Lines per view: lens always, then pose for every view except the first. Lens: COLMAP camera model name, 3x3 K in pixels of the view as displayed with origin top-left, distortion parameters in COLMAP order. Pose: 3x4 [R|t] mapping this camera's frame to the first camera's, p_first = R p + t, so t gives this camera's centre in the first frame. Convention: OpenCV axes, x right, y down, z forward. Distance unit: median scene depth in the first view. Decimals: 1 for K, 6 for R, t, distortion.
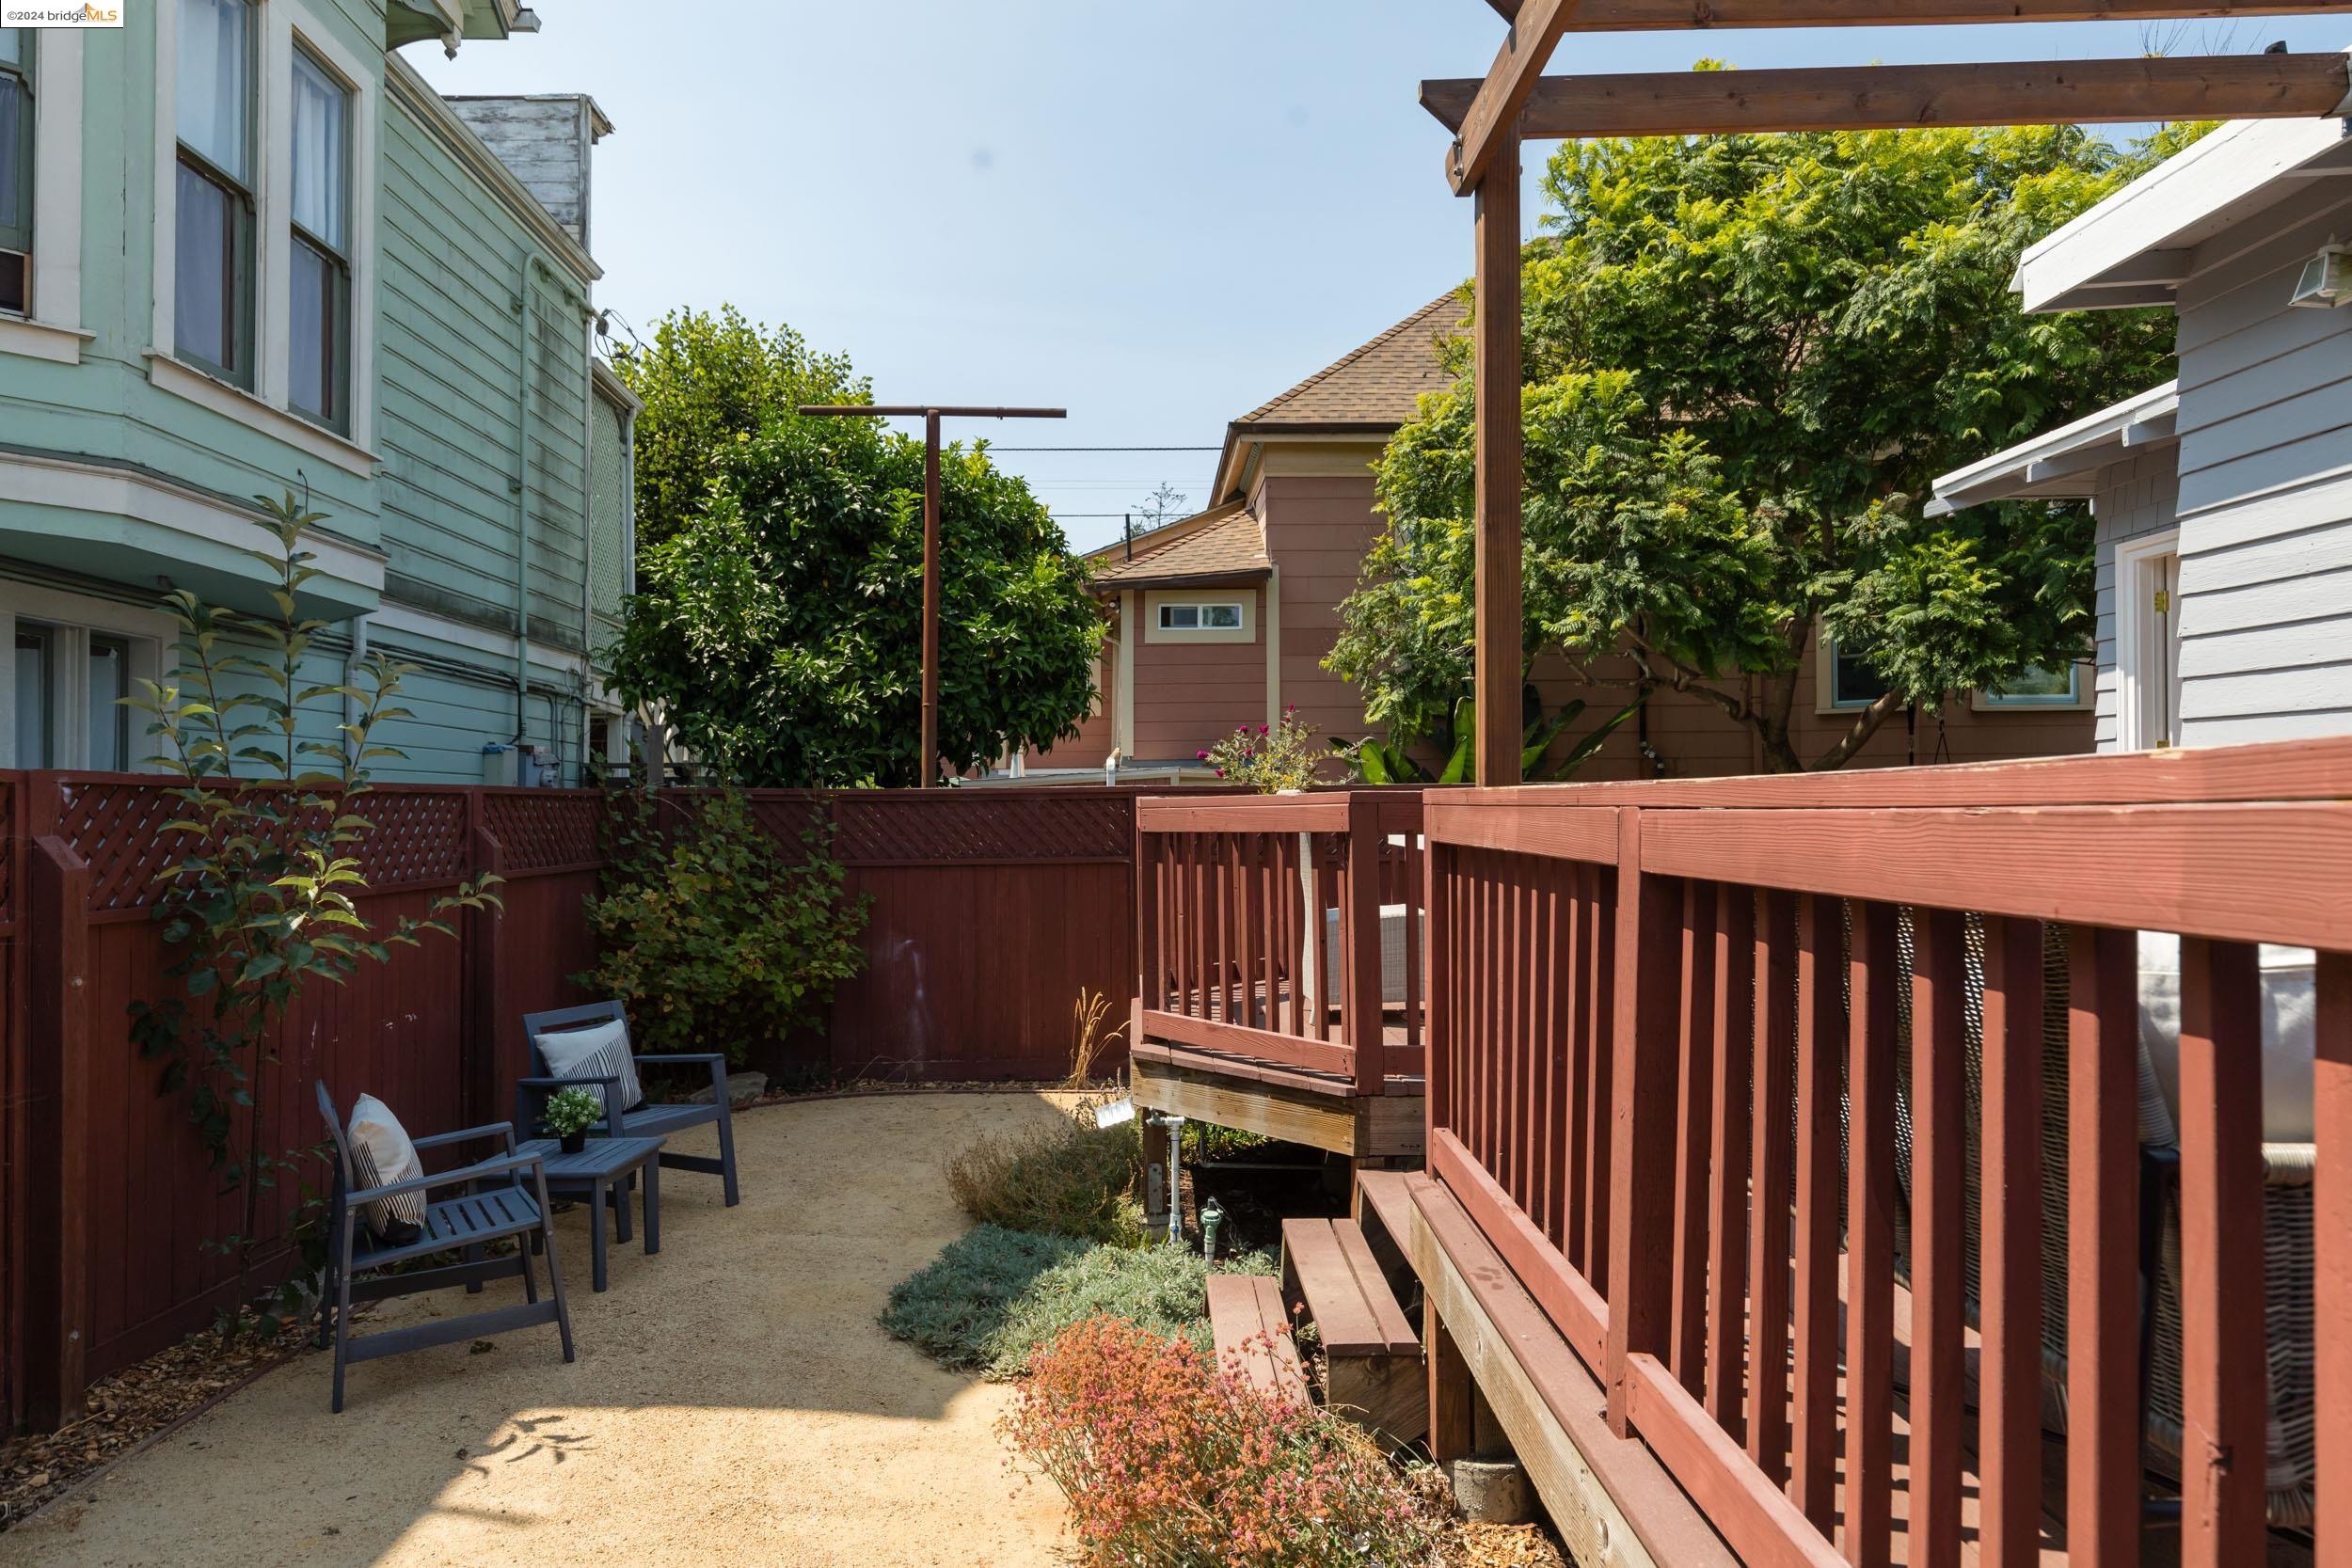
lens RADIAL K [[1515.7, 0, 1074.5], [0, 1515.7, 806.3], [0, 0, 1]] dist [0.000366, 0.002349]
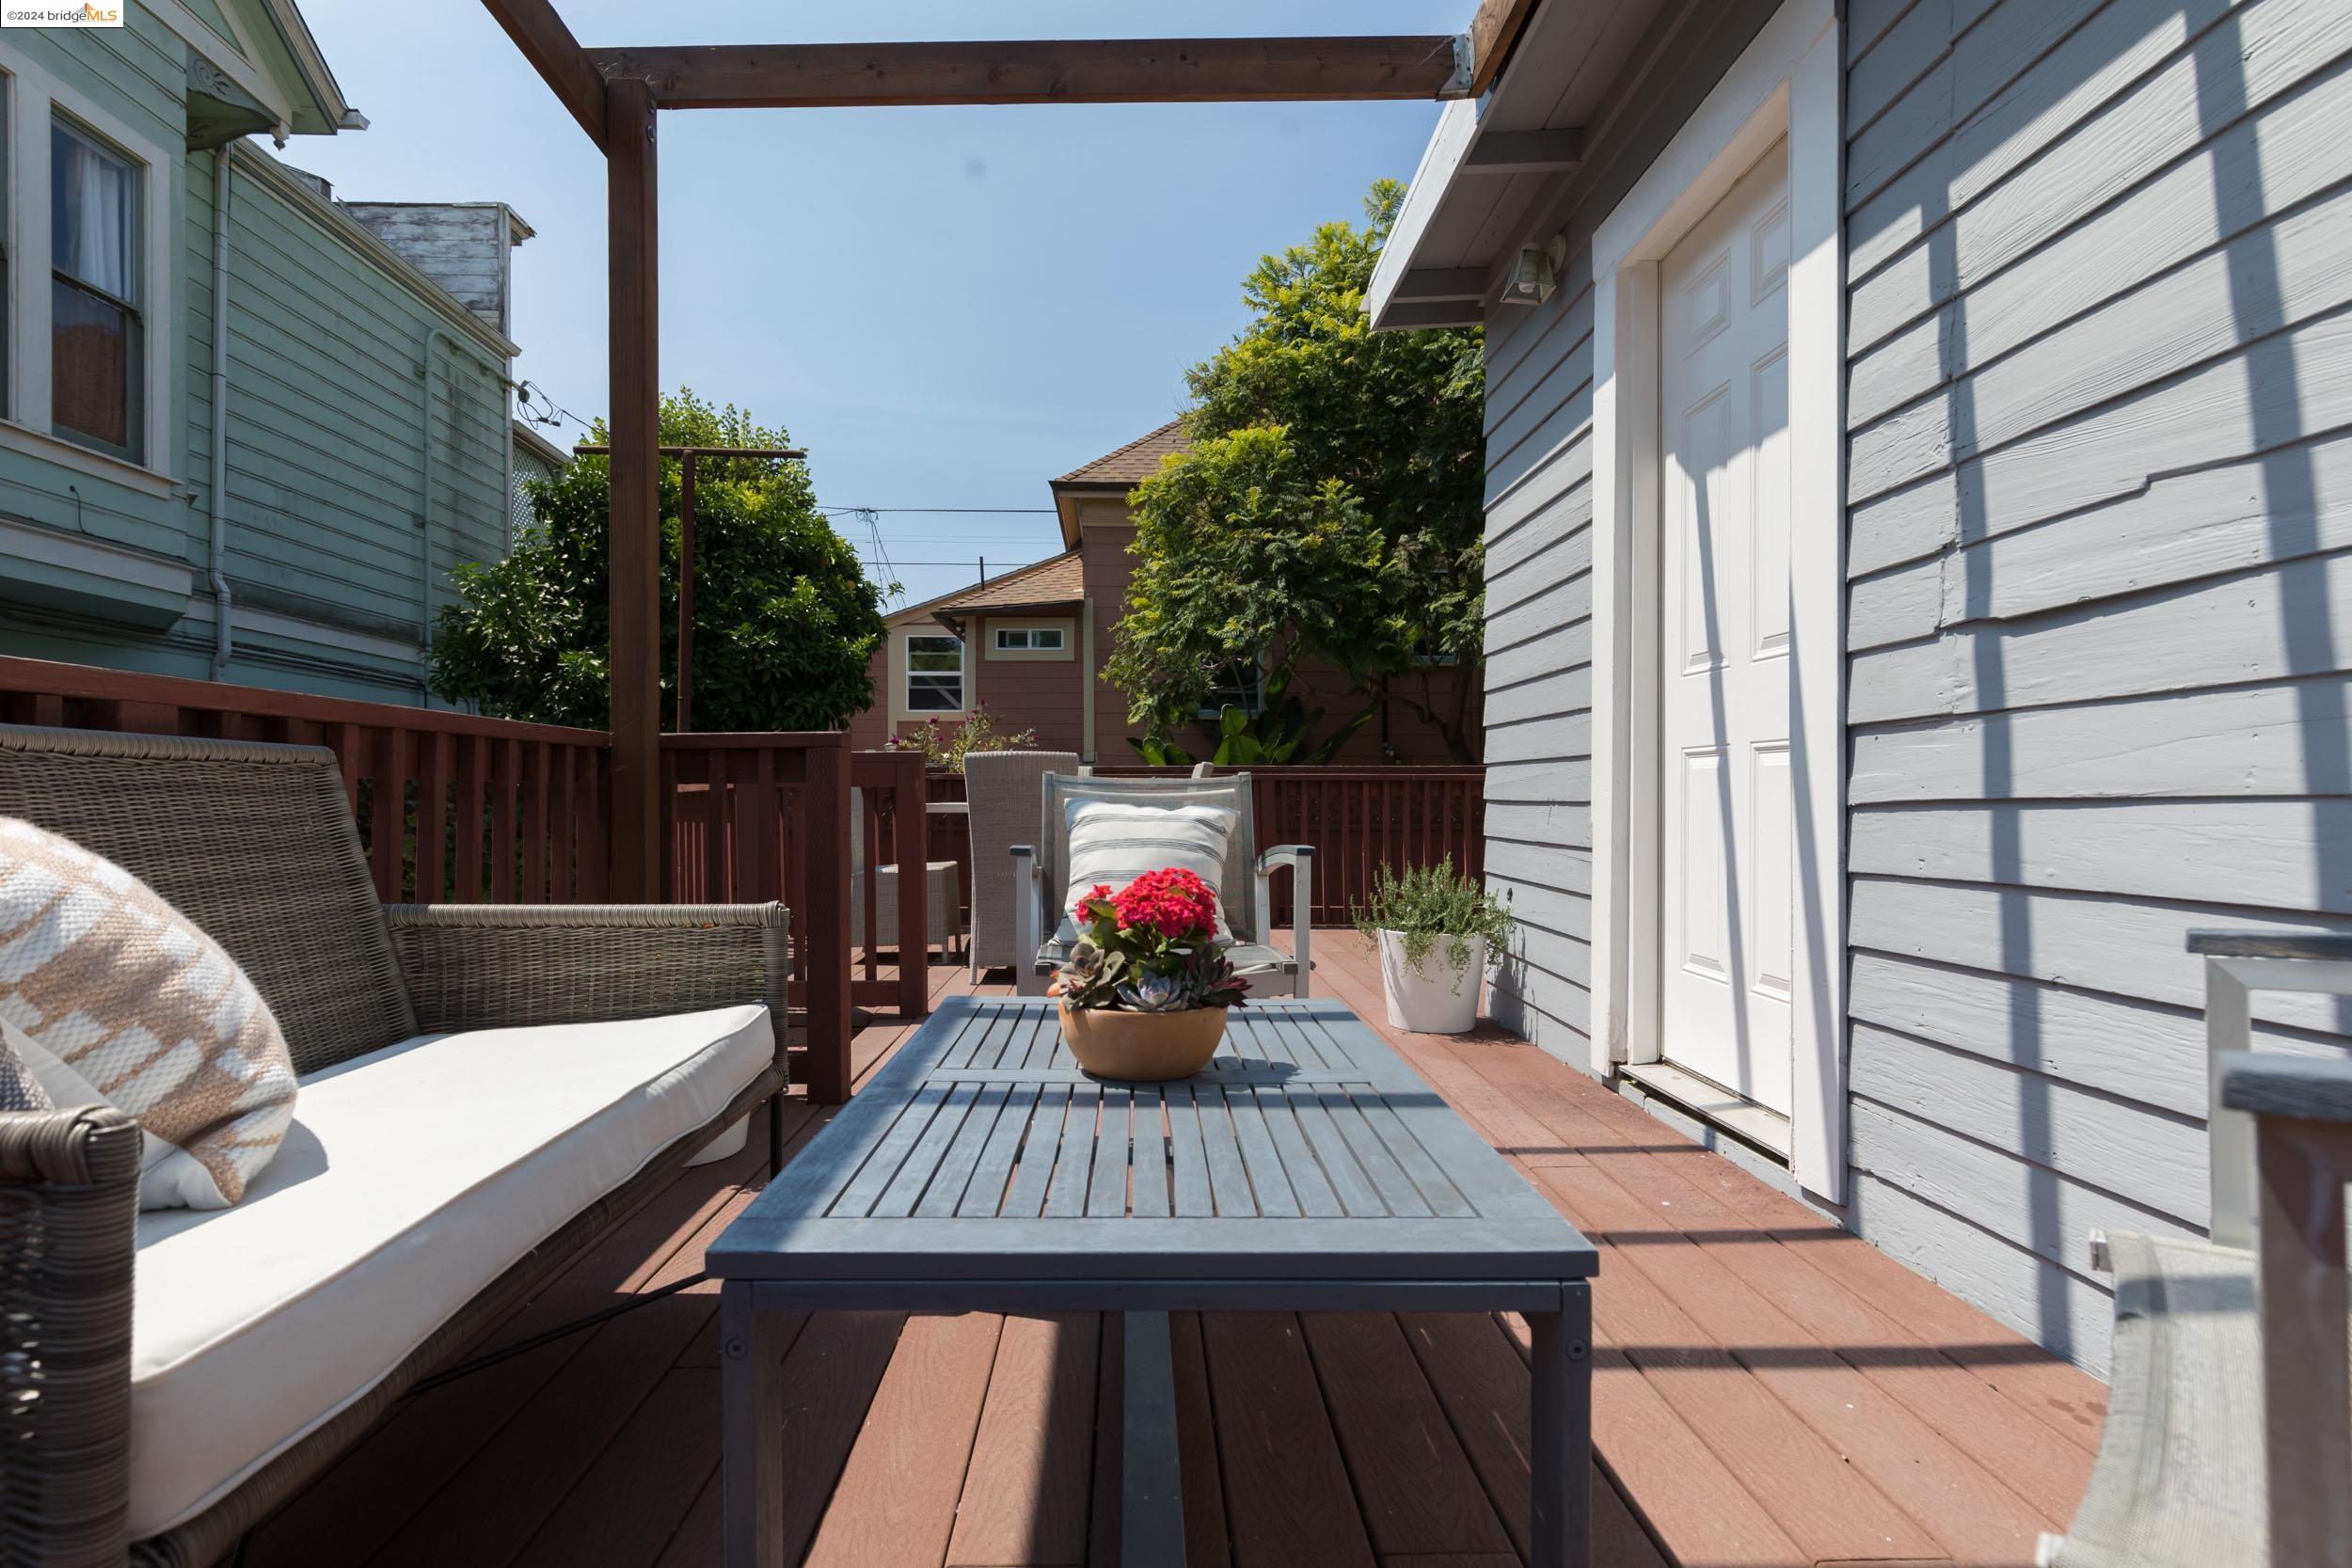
lens RADIAL K [[1173.0, 0, 1103.3], [0, 1173.0, 816.9], [0, 0, 1]] dist [-0.002481, -0.001135]
pose [[0.999873, 0.005874, 0.014845, 0.165597], [-0.006052, 0.999910, 0.011983, 0.010242], [-0.014774, -0.012072, 0.999818, 0.052843]]
